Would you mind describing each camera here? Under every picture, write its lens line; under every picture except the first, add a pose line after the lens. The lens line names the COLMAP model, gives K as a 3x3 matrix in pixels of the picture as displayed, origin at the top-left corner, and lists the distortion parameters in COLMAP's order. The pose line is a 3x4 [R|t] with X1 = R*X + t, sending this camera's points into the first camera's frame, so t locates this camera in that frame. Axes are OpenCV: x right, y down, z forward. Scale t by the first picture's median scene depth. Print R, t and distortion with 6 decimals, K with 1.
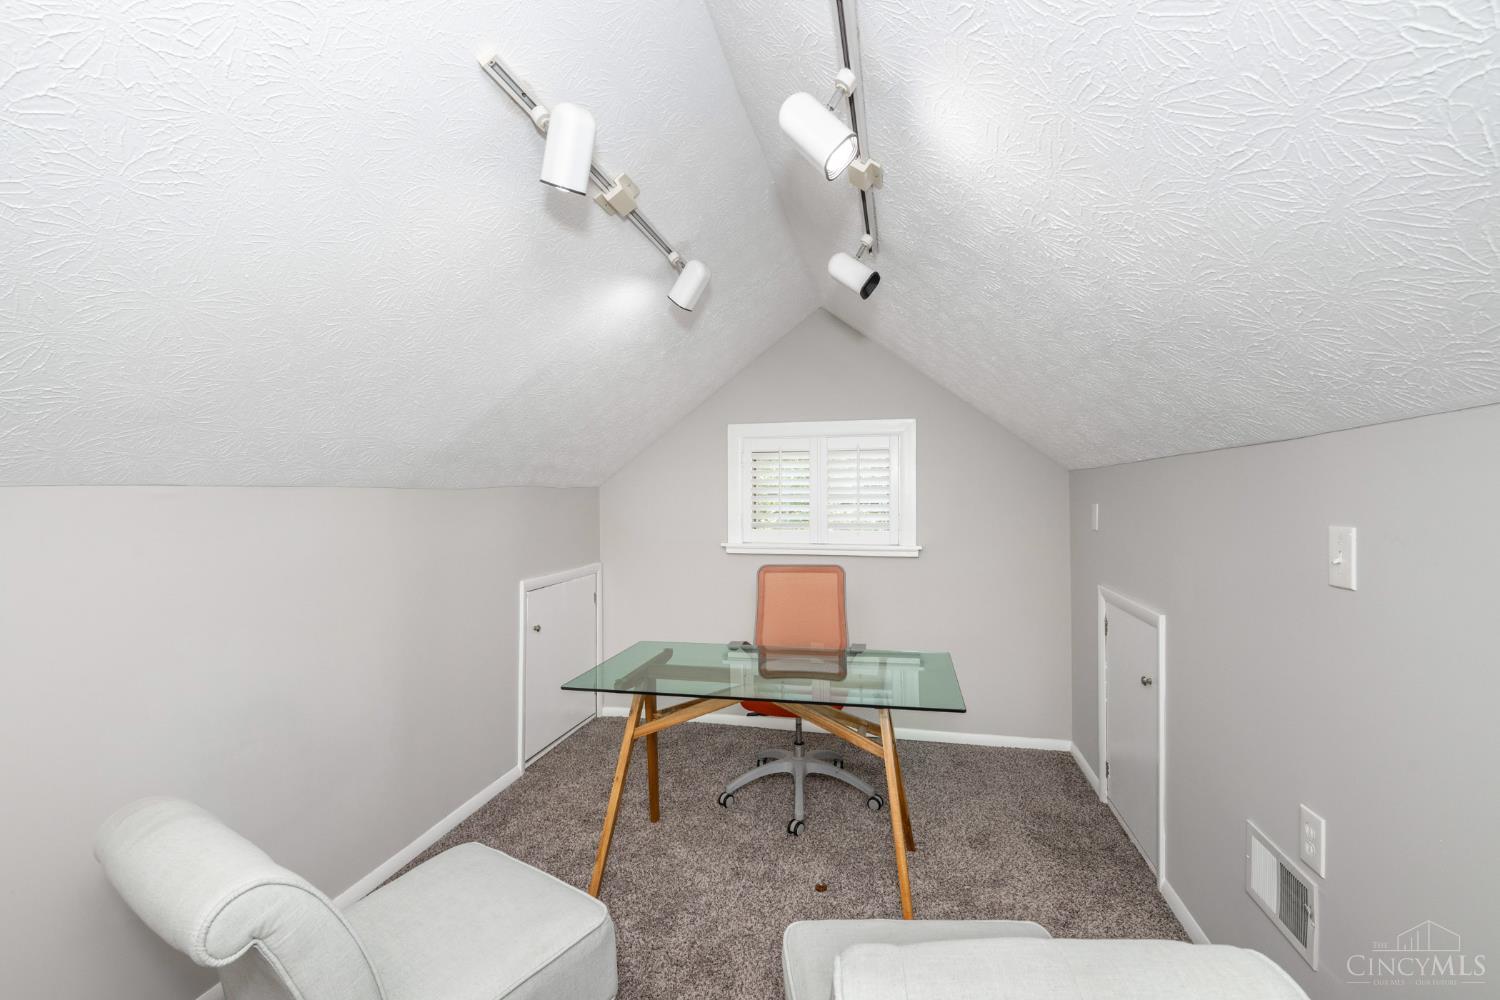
lens RADIAL K [[667.9, 0, 749.6], [0, 667.9, 495.6], [0, 0, 1]] dist [-0.000878, -0.000897]
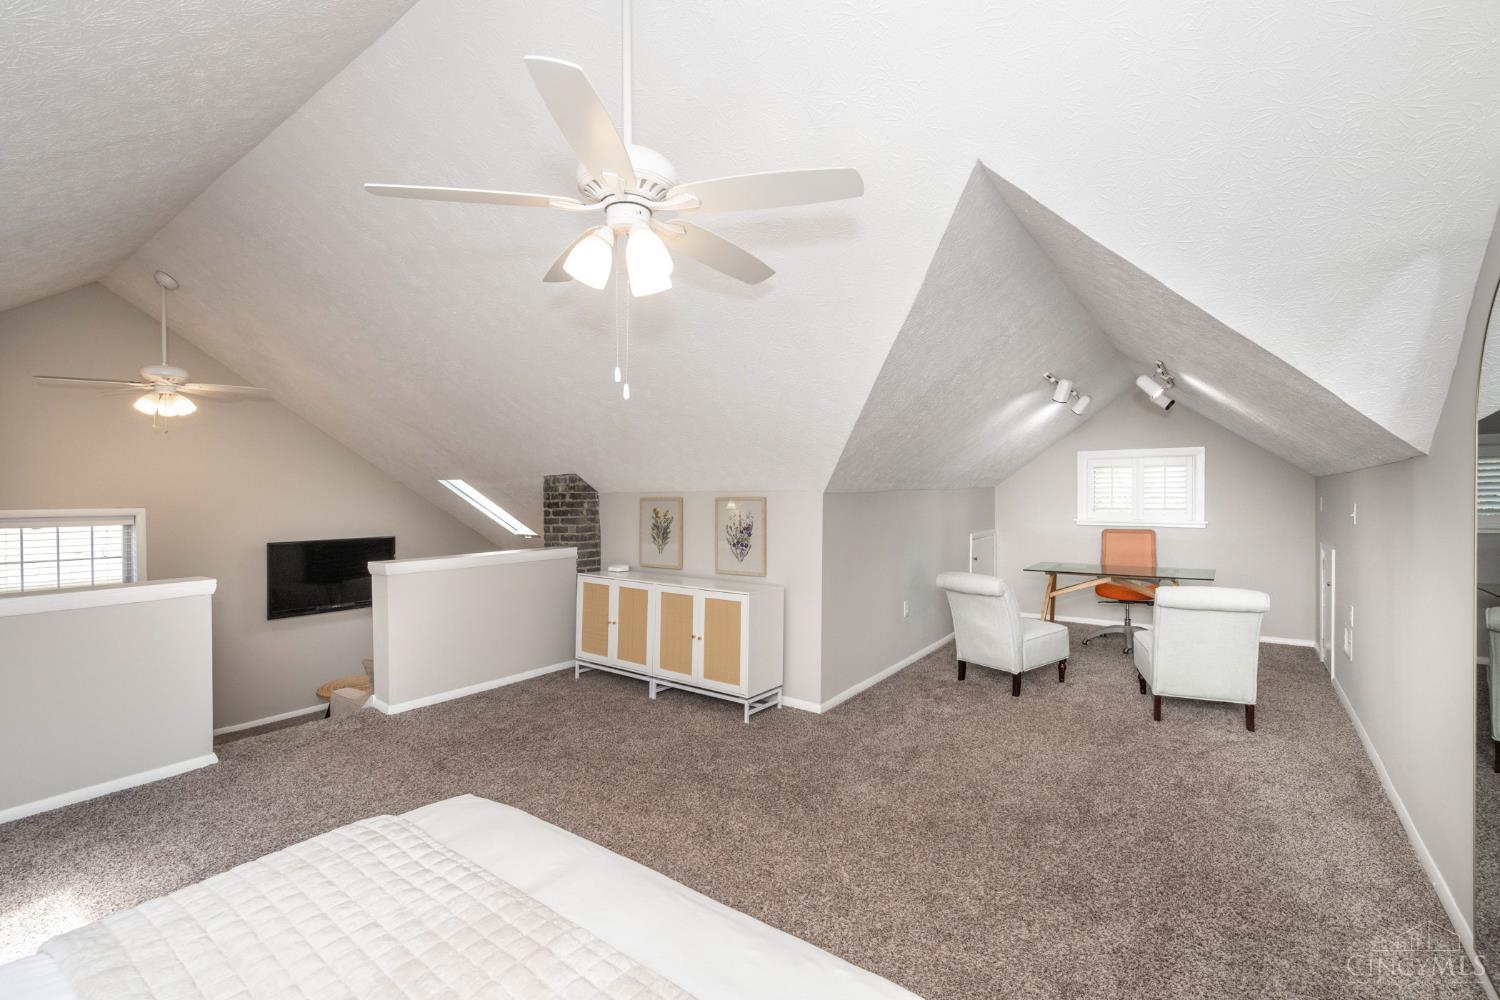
lens RADIAL K [[667.9, 0, 753.5], [0, 667.9, 498.8], [0, 0, 1]] dist [-0.000878, -0.000897]
pose [[0.922344, 0.007902, -0.386289, -0.160498], [-0.007758, 0.999968, 0.001933, 0.024611], [0.386292, 0.001214, 0.922376, -1.052061]]
